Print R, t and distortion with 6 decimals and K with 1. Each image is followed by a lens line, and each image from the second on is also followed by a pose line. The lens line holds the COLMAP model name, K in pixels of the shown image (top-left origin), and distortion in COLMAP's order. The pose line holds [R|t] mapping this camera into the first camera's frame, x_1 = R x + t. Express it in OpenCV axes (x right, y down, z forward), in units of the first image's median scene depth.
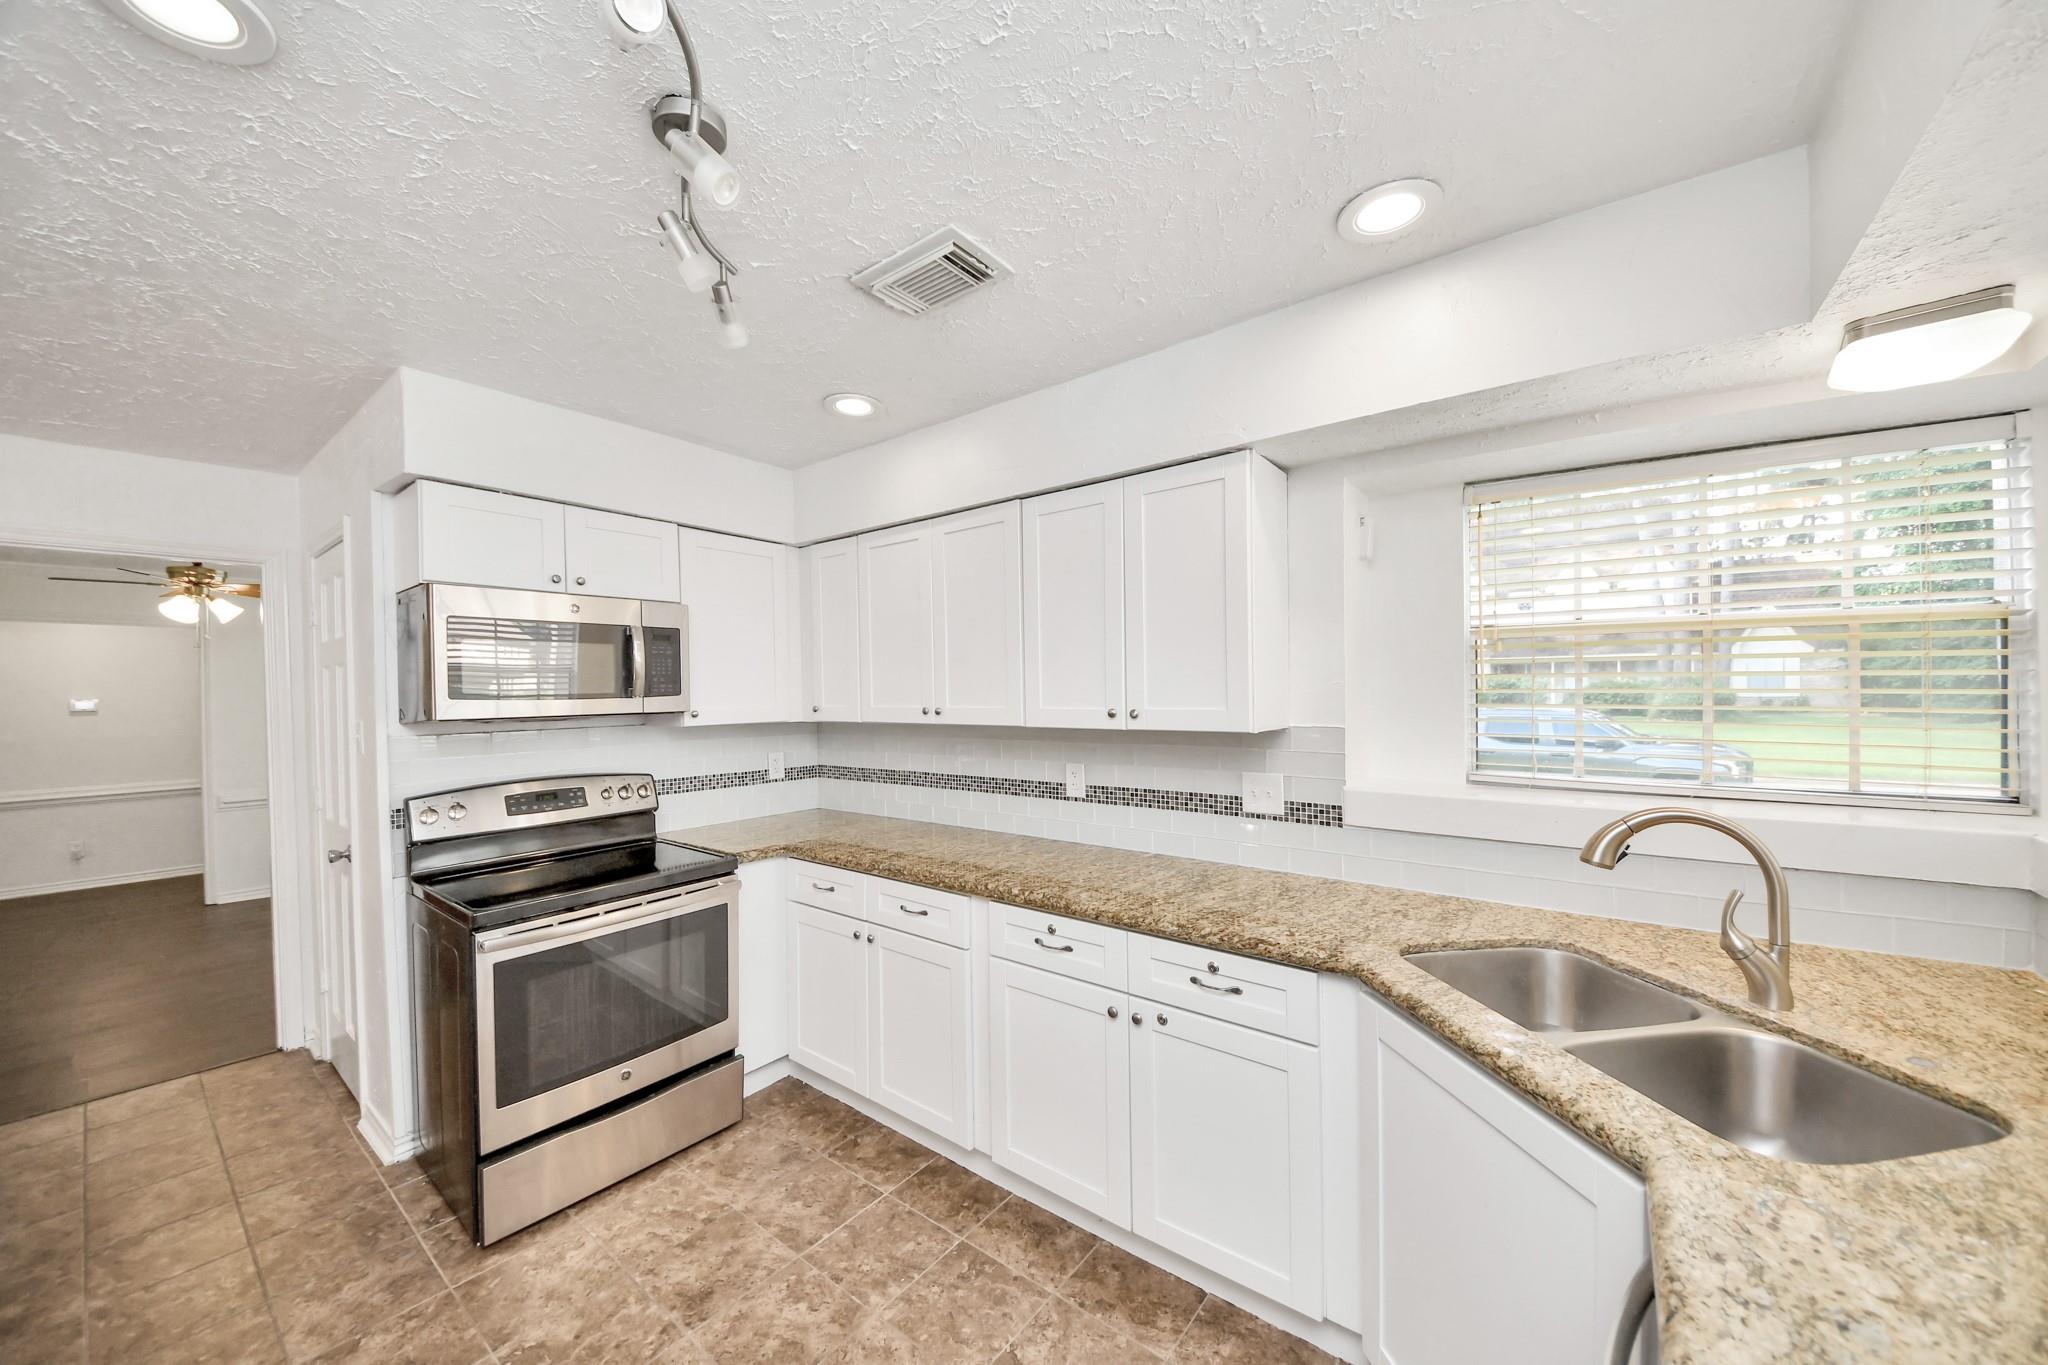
lens RADIAL K [[754.3, 0, 1037.5], [0, 754.3, 673.3], [0, 0, 1]] dist [-0.003134, -0.006532]
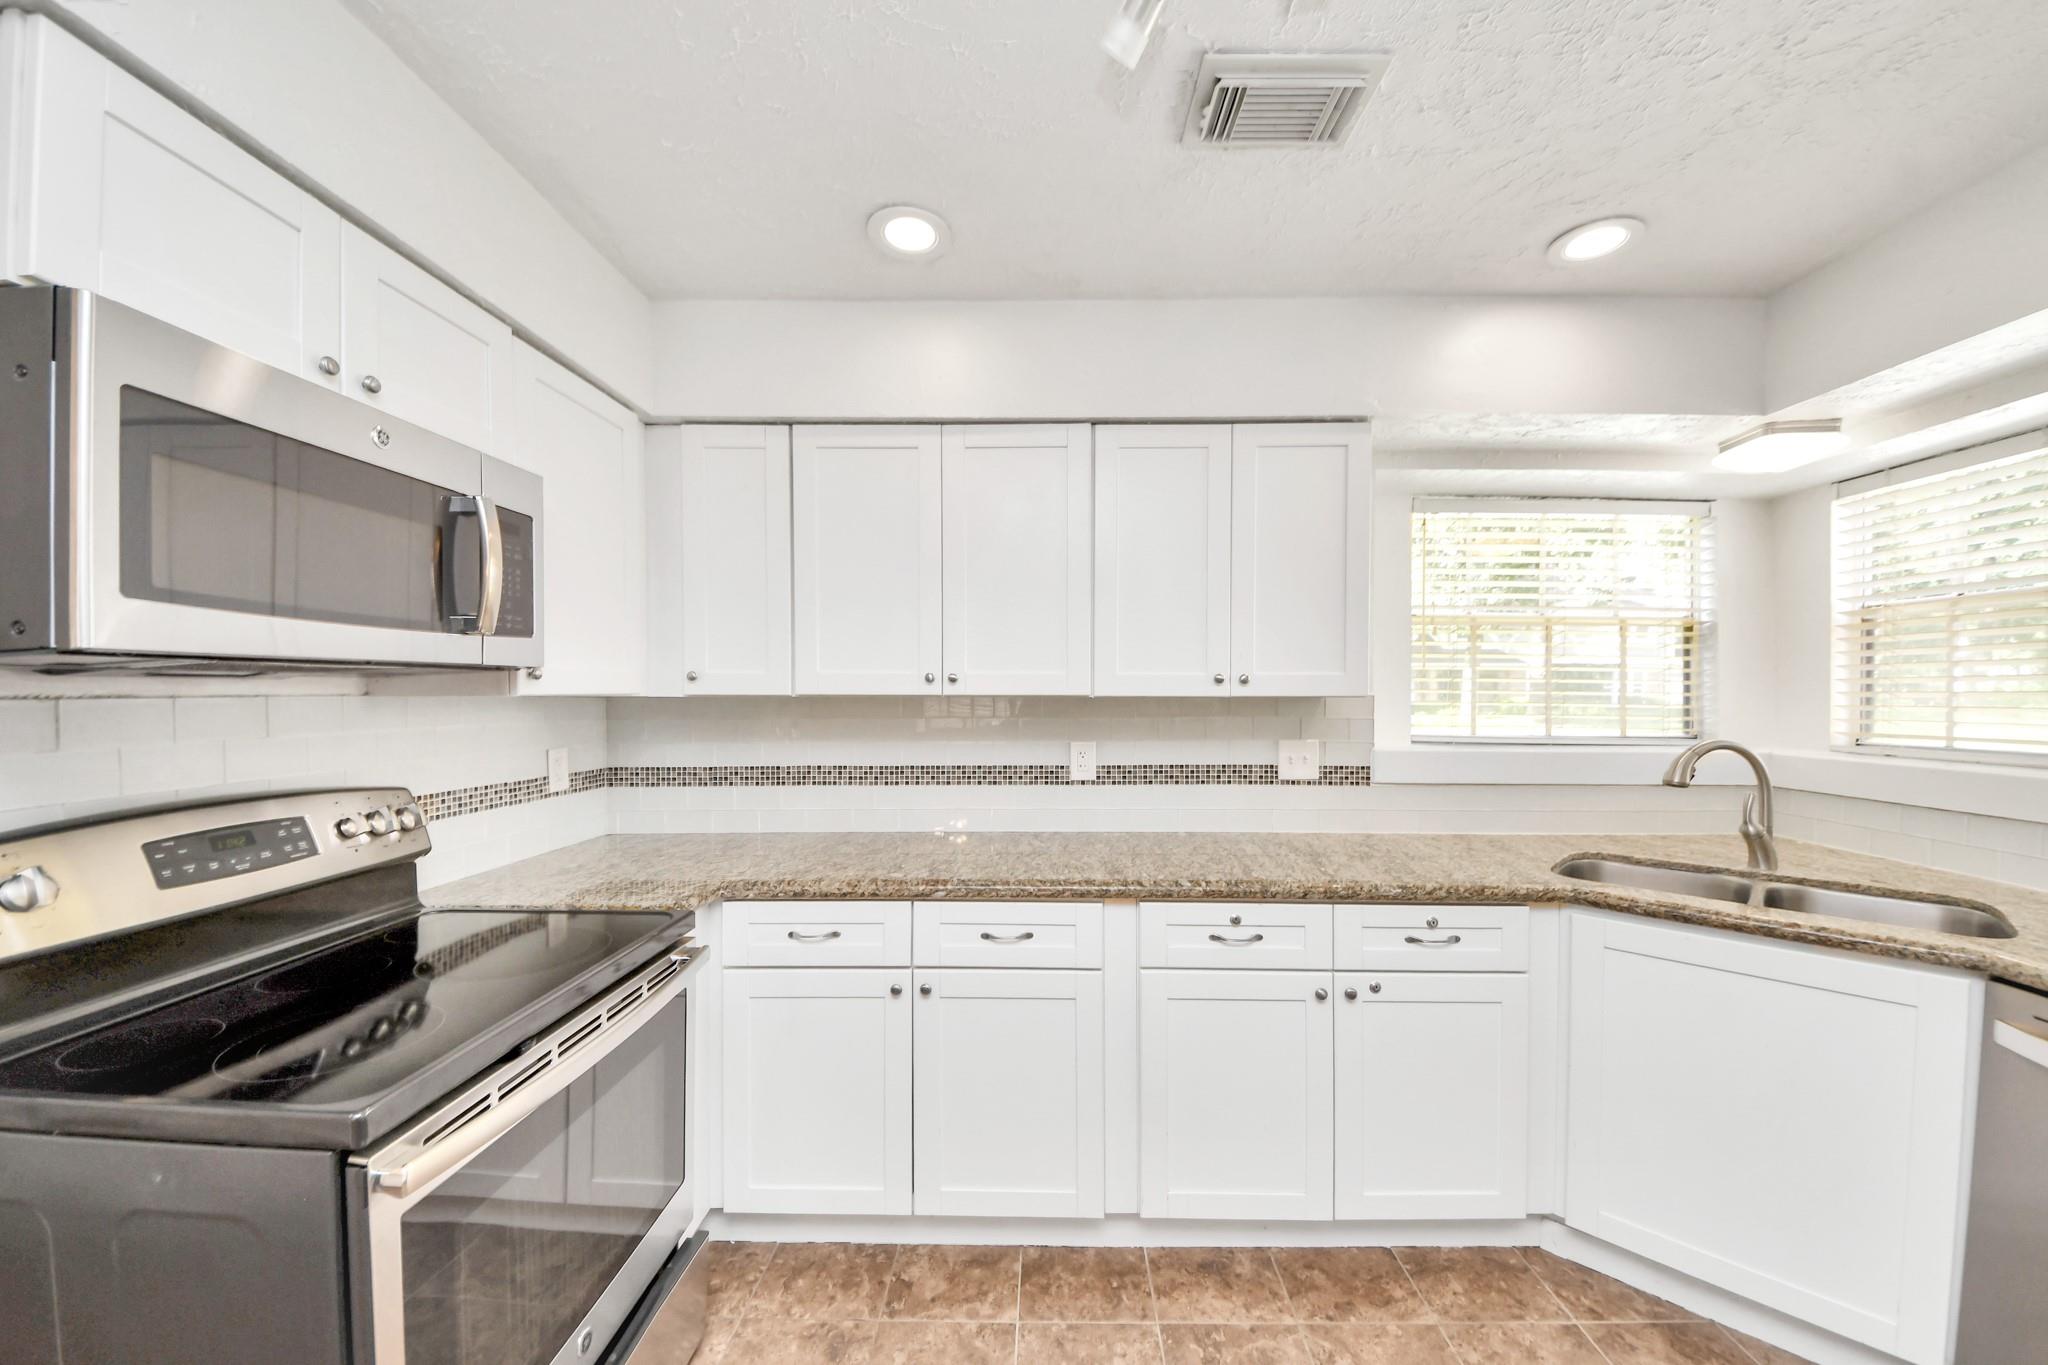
lens RADIAL K [[754.3, 0, 1048.9], [0, 754.3, 688.5], [0, 0, 1]] dist [-0.003134, -0.006532]
pose [[0.794014, 0.016938, 0.607663, -0.596384], [-0.023732, 0.999713, 0.003145, 0.065147], [-0.607436, -0.016918, 0.794188, 0.384699]]
